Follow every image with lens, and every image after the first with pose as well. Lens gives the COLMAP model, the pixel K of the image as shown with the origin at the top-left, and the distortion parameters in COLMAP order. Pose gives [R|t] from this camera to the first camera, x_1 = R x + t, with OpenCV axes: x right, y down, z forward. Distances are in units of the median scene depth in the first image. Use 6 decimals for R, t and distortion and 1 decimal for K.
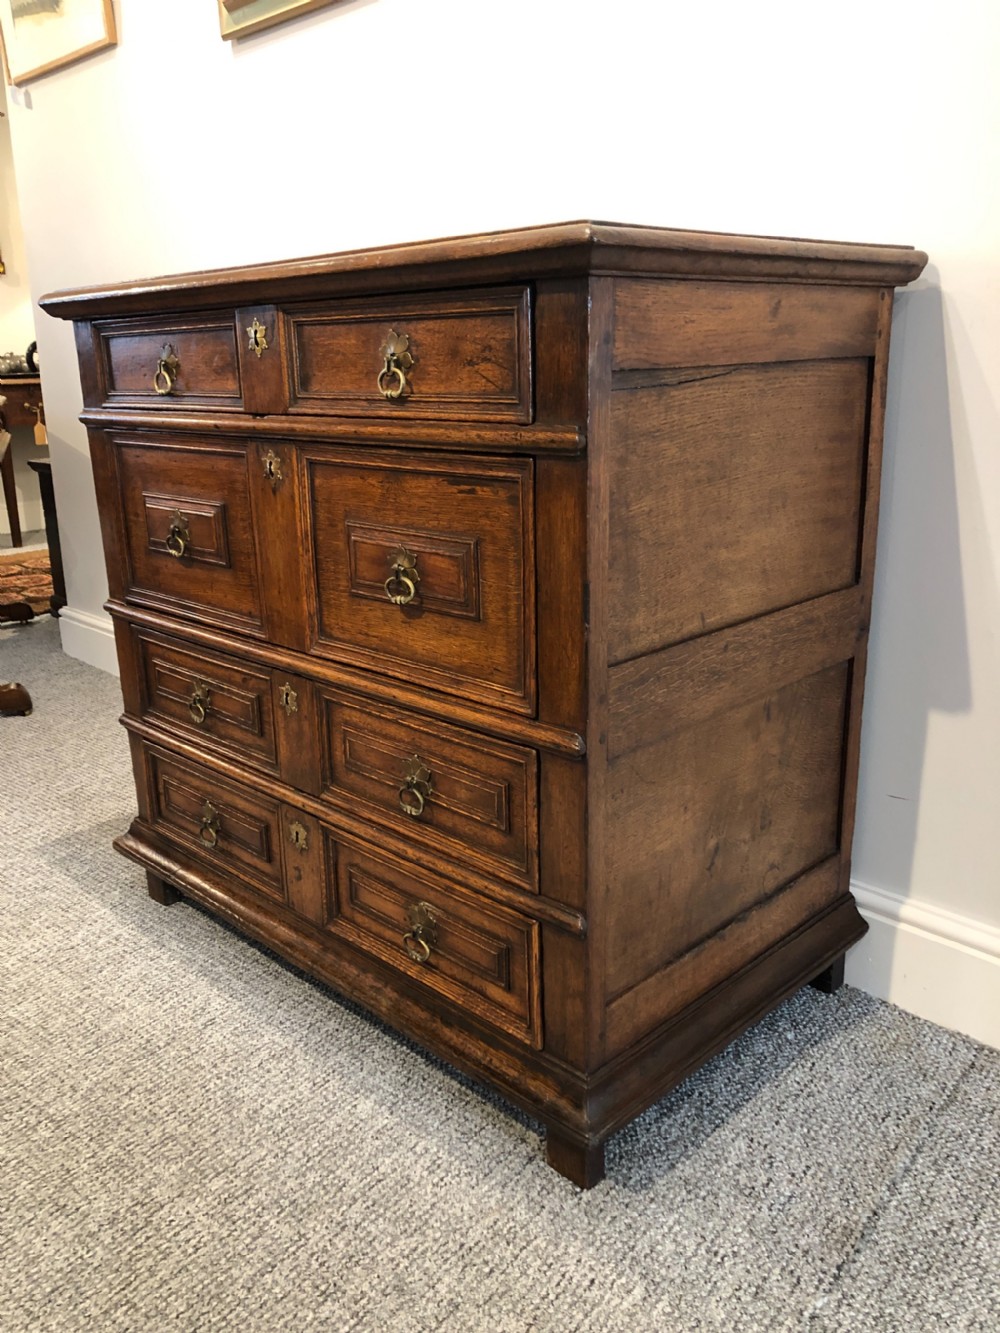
lens RADIAL K [[1109.0, 0, 499.9], [0, 1109.0, 657.6], [0, 0, 1]] dist [0.027698, -0.013195]
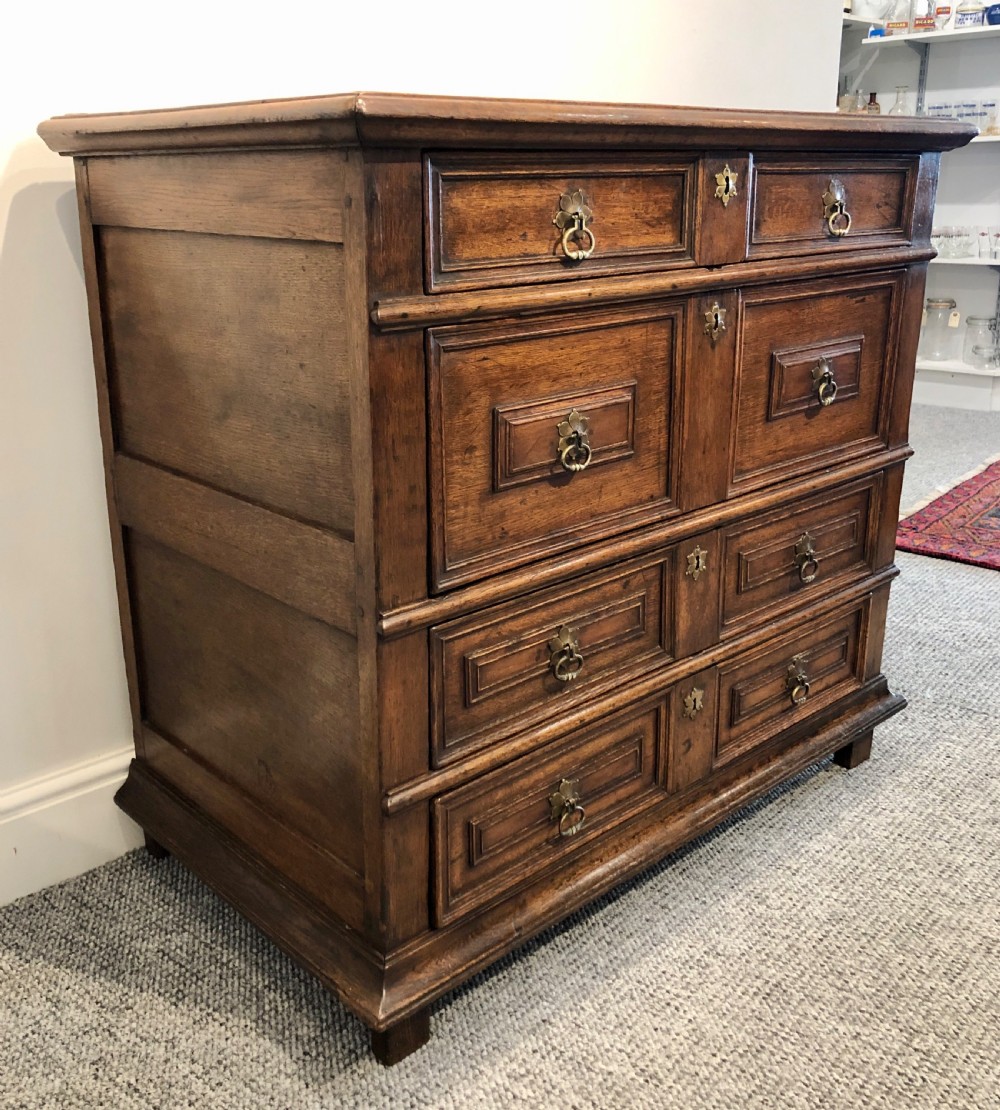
lens RADIAL K [[1111.4, 0, 513.4], [0, 1111.4, 510.0], [0, 0, 1]] dist [0.025560, 0.000000]
pose [[0.029605, -0.264132, 0.964032, -1.281537], [0.271529, 0.930313, 0.246554, -0.328838], [-0.961975, 0.254463, 0.099262, 1.208864]]
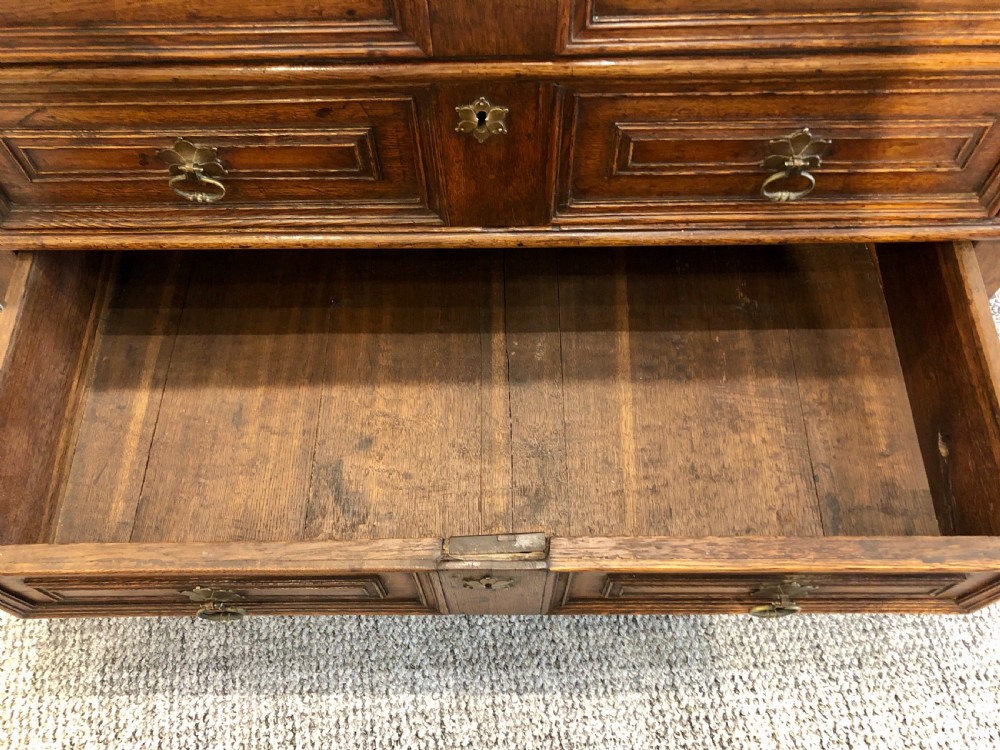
lens RADIAL K [[914.2, 0, 507.4], [0, 914.2, 388.8], [0, 0, 1]] dist [0.014274, -0.001927]
pose [[0.695552, -0.618838, 0.365030, -0.512994], [0.178662, 0.641077, 0.746391, -0.265015], [-0.695908, -0.453937, 0.556465, 0.760987]]
